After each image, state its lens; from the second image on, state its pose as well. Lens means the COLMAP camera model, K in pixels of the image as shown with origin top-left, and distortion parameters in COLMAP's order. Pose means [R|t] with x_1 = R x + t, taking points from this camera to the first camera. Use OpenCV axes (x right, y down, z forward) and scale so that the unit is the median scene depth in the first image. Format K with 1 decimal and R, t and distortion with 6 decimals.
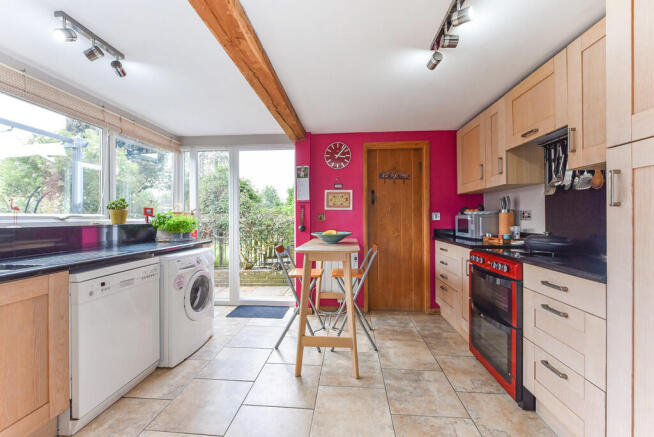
lens RADIAL K [[256.9, 0, 327.0], [0, 256.9, 218.5], [0, 0, 1]] dist [-0.000684, -0.000211]
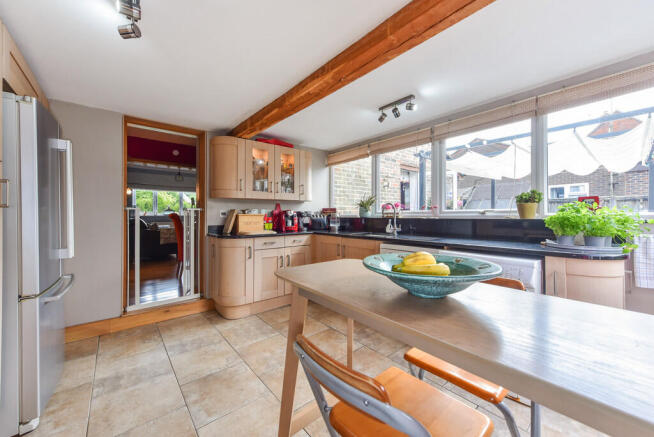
lens RADIAL K [[256.9, 0, 327.0], [0, 256.9, 218.5], [0, 0, 1]] dist [-0.000684, -0.000211]
pose [[-0.716280, 0.013139, -0.697690, 0.337174], [0.004518, 0.999889, 0.014191, 0.006203], [0.697799, 0.007012, -0.716260, 1.102169]]
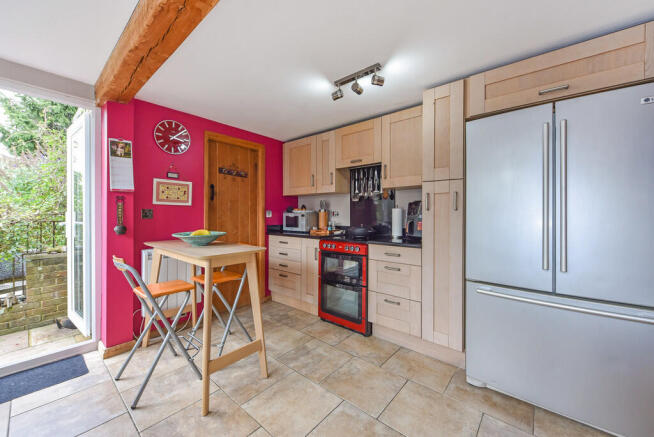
lens RADIAL K [[253.1, 0, 327.1], [0, 253.1, 216.2], [0, 0, 1]] dist [0.000182, -0.000120]
pose [[0.581252, 0.000040, 0.813723, -0.386738], [-0.001995, 0.999997, 0.001376, -0.000560], [-0.813721, -0.002423, 0.581251, 0.176421]]
